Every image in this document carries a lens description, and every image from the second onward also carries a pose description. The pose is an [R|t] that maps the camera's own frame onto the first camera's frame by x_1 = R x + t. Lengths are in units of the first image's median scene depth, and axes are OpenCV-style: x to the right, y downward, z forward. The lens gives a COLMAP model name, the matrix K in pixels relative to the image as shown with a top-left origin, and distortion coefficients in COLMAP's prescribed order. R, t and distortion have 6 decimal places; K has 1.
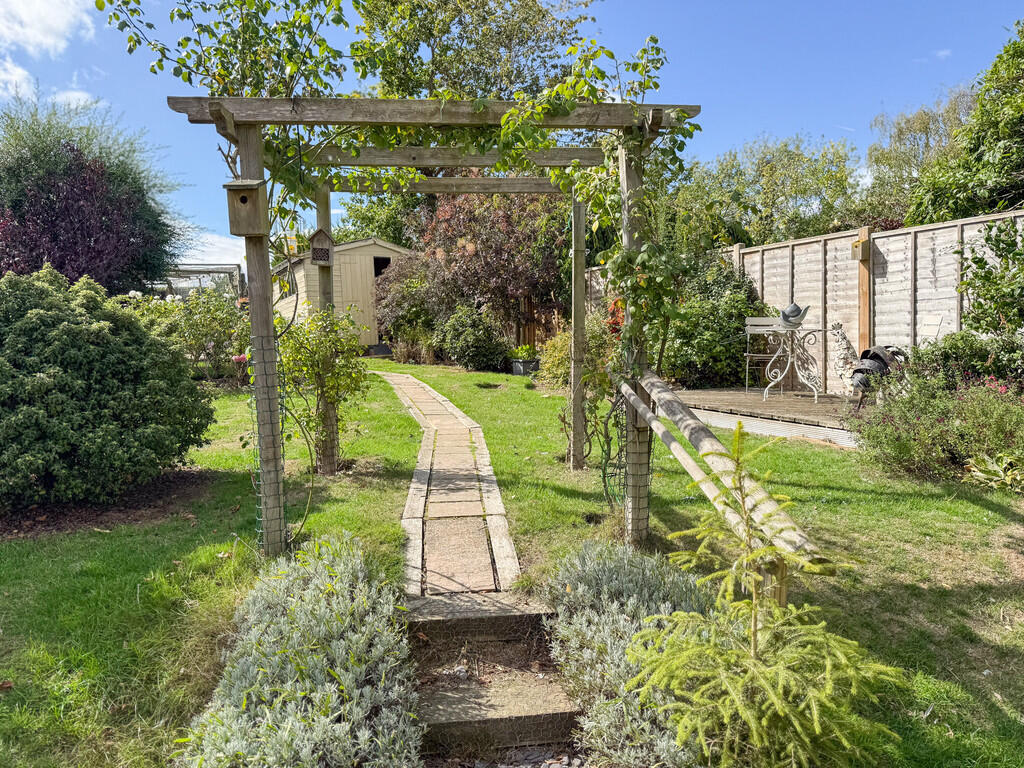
lens RADIAL K [[715.5, 0, 511.2], [0, 715.5, 385.5], [0, 0, 1]] dist [0.013768, 0.000389]
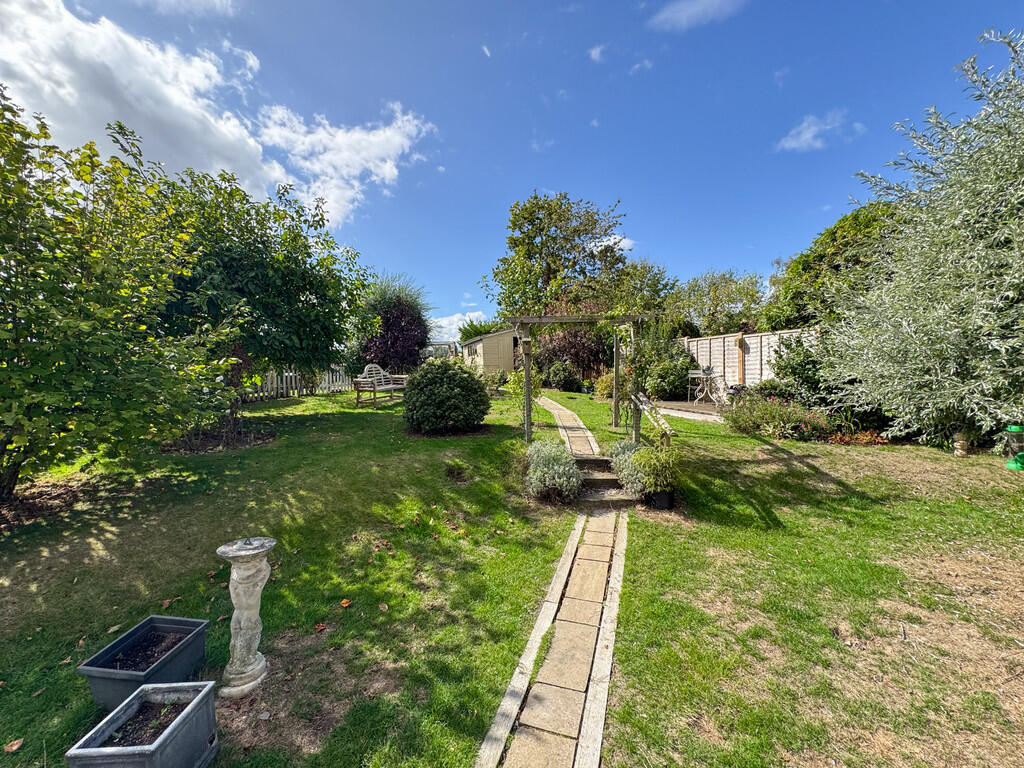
lens RADIAL K [[410.7, 0, 513.0], [0, 410.7, 382.1], [0, 0, 1]] dist [-0.001428, -0.000288]
pose [[0.990699, 0.012827, -0.135465, -0.057700], [-0.018662, 0.998948, -0.041892, 0.010572], [0.134785, 0.044030, 0.989896, -0.415715]]
